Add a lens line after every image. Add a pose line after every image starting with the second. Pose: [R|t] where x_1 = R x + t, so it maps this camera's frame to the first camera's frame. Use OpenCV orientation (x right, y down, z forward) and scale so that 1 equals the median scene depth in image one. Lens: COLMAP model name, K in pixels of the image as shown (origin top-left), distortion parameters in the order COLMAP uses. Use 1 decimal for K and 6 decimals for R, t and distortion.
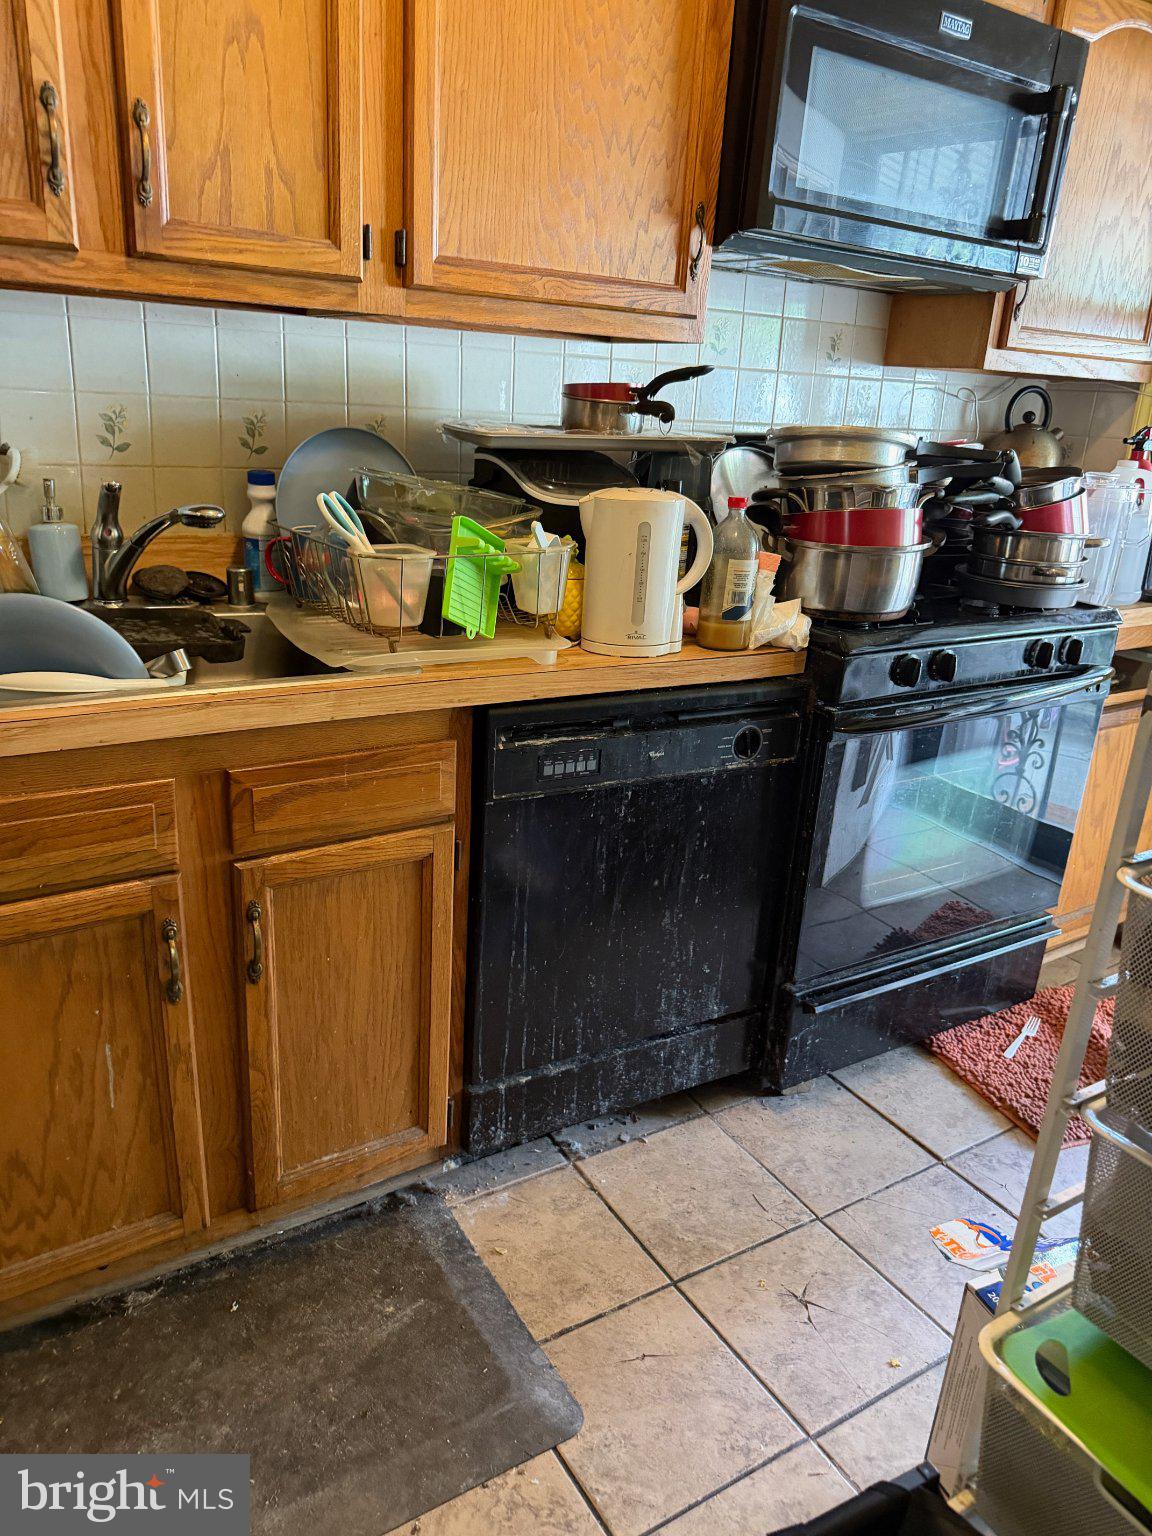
lens RADIAL K [[1079.2, 0, 571.7], [0, 1079.2, 773.2], [0, 0, 1]] dist [0.001663, -0.011439]
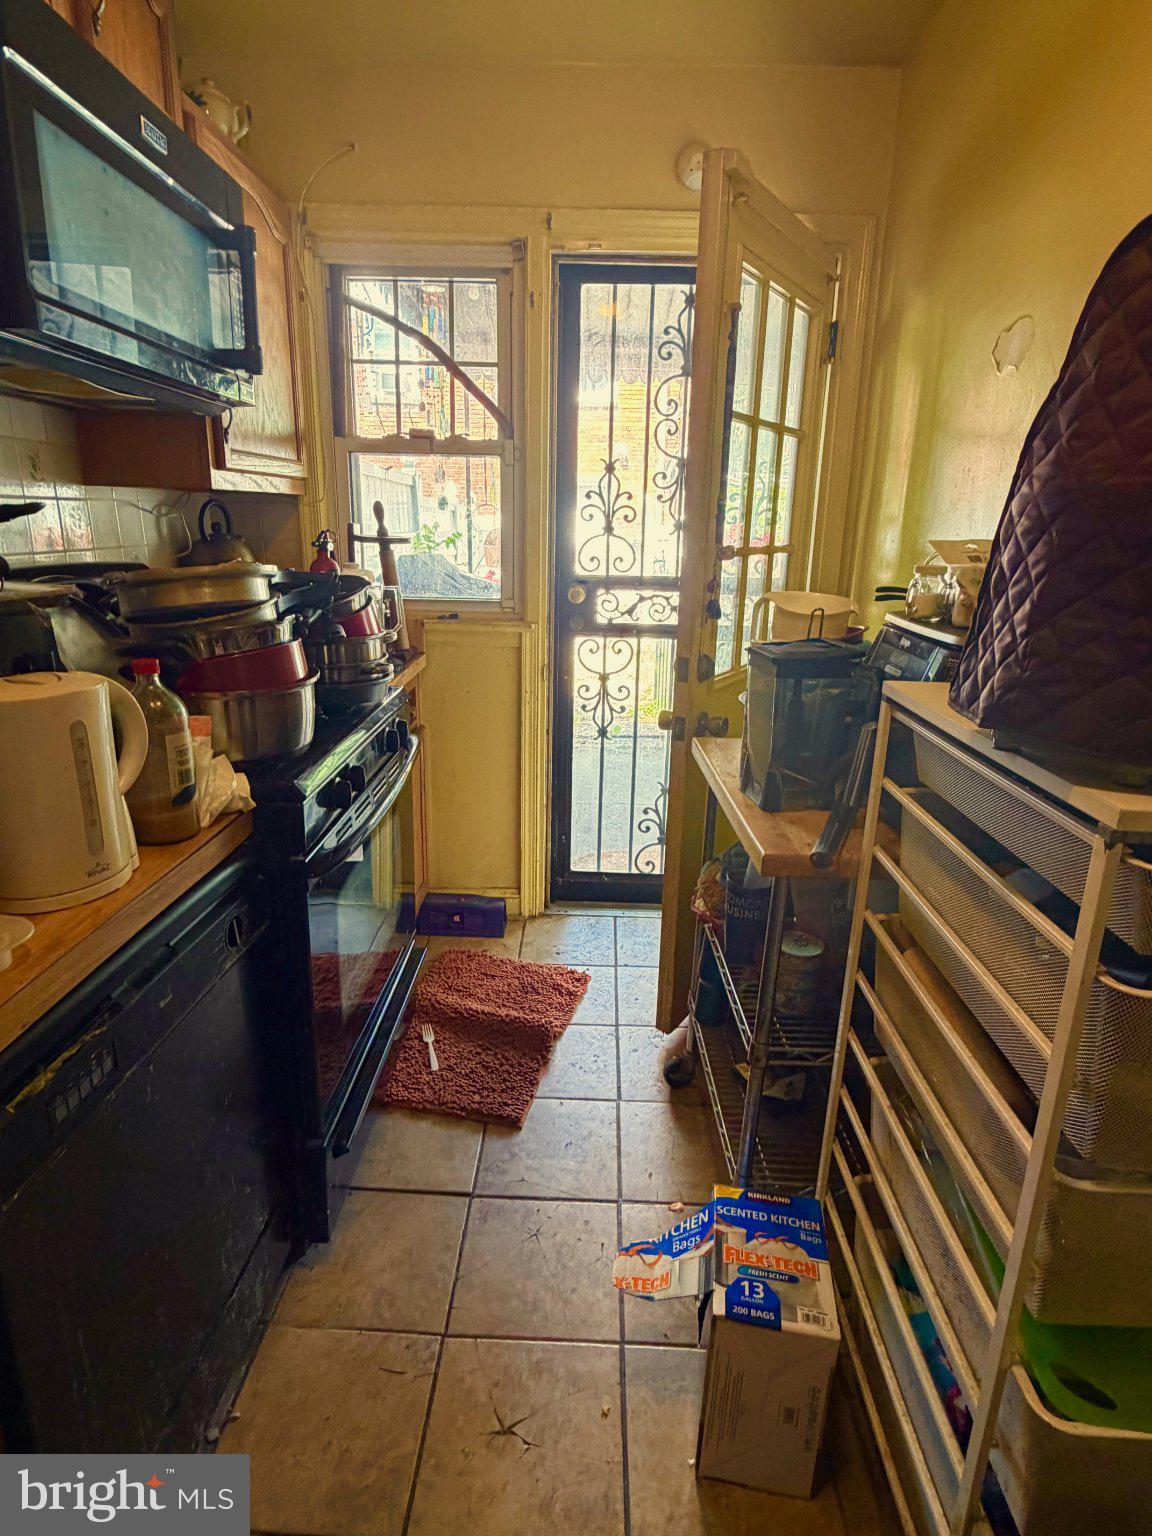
lens RADIAL K [[831.0, 0, 577.2], [0, 831.0, 764.1], [0, 0, 1]] dist [-0.007367, 0.000794]
pose [[0.554064, -0.273105, 0.786401, -0.148707], [0.286069, 0.949591, 0.128227, -0.142056], [-0.781779, 0.153919, 0.604261, 0.322854]]
